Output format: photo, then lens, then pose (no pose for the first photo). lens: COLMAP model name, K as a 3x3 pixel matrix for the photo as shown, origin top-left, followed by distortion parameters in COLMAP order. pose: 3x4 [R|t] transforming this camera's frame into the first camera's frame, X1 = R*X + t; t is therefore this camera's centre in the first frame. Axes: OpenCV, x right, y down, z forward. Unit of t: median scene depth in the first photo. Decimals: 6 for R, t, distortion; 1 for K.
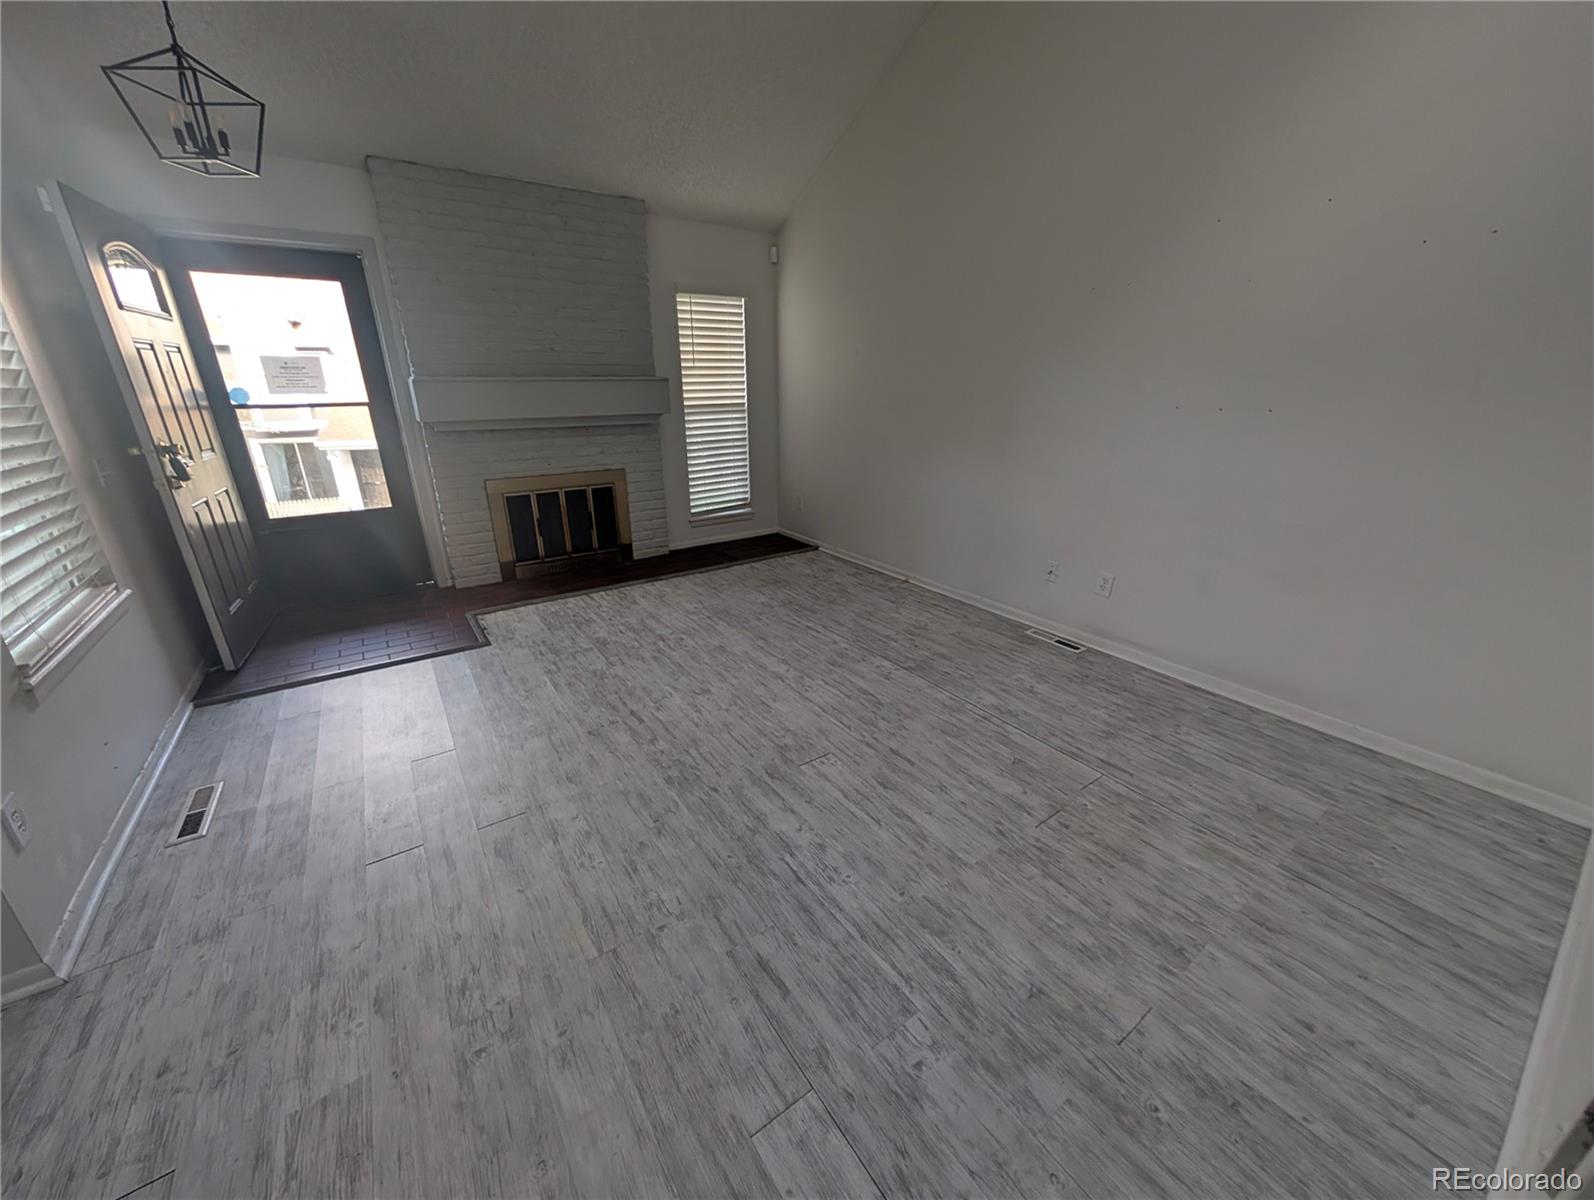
lens RADIAL K [[592.3, 0, 801.5], [0, 592.3, 599.9], [0, 0, 1]] dist [0.000161, -0.000117]
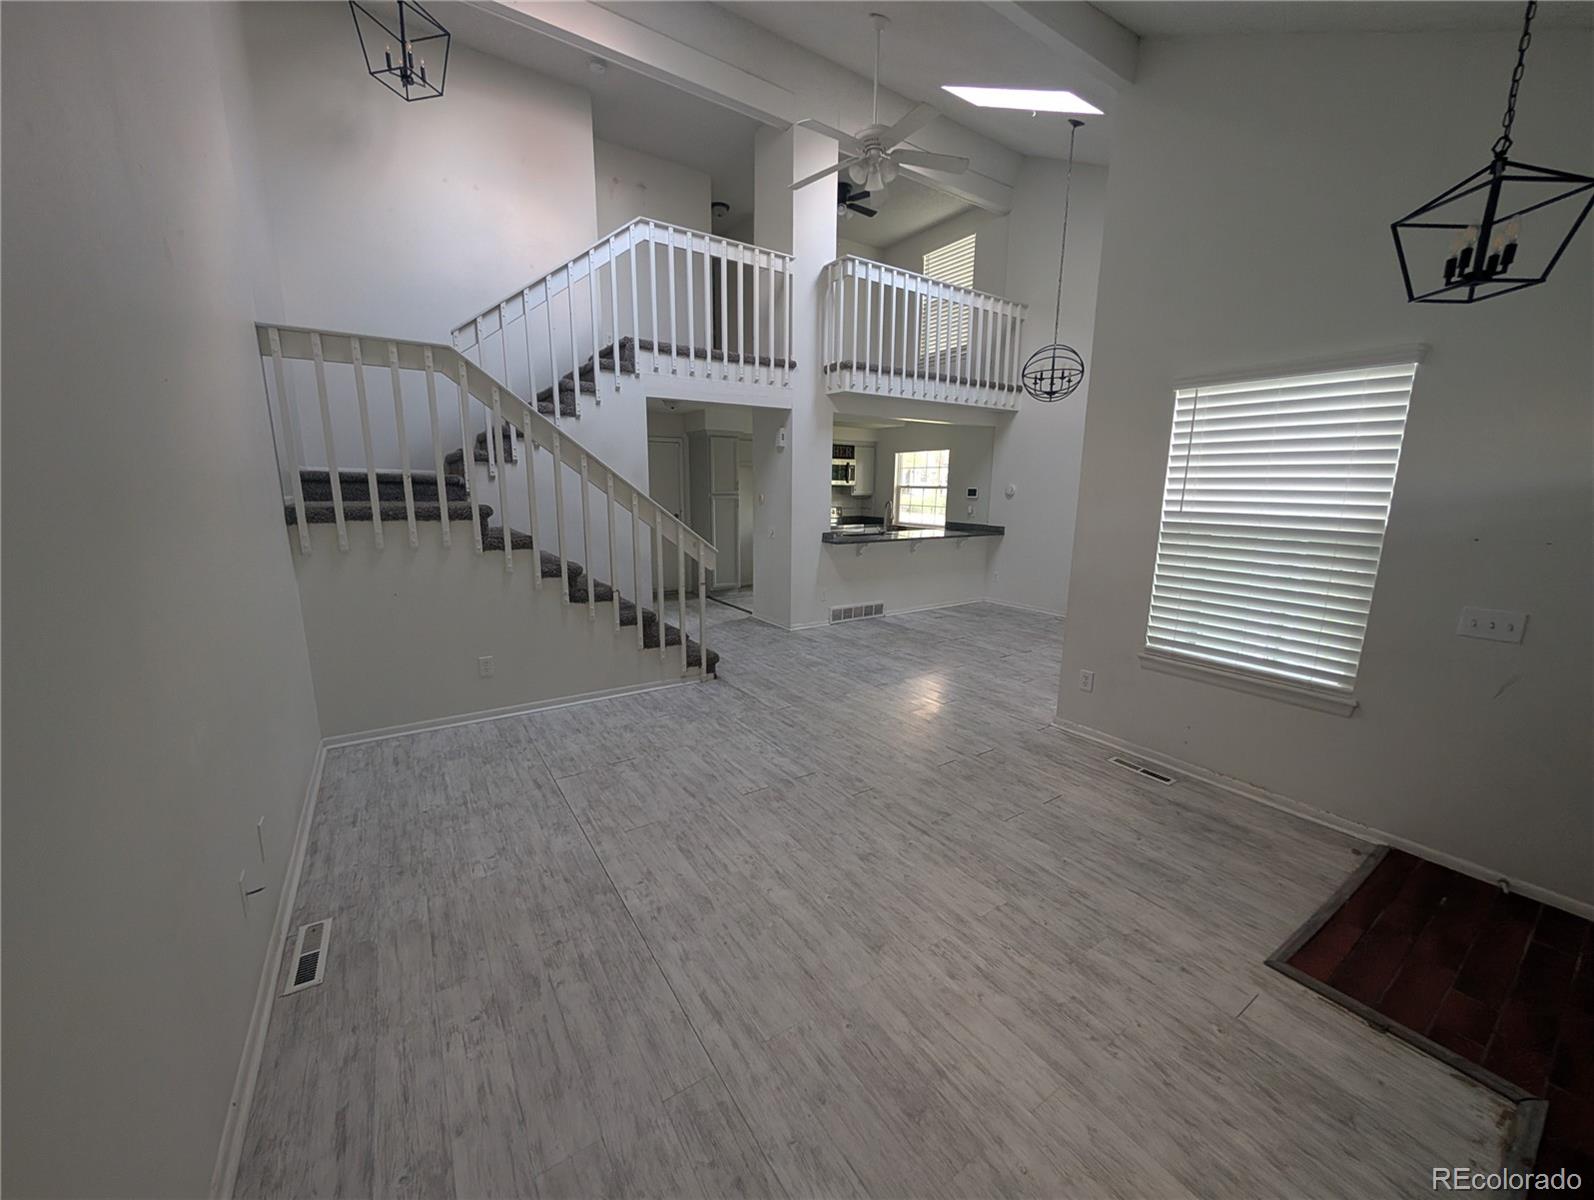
lens RADIAL K [[592.3, 0, 801.5], [0, 592.3, 599.9], [0, 0, 1]] dist [0.000161, -0.000117]
pose [[-0.999813, -0.012015, 0.015172, -0.077860], [-0.002343, 0.853323, 0.521377, -0.652907], [-0.019211, 0.521243, -0.853192, 1.588264]]
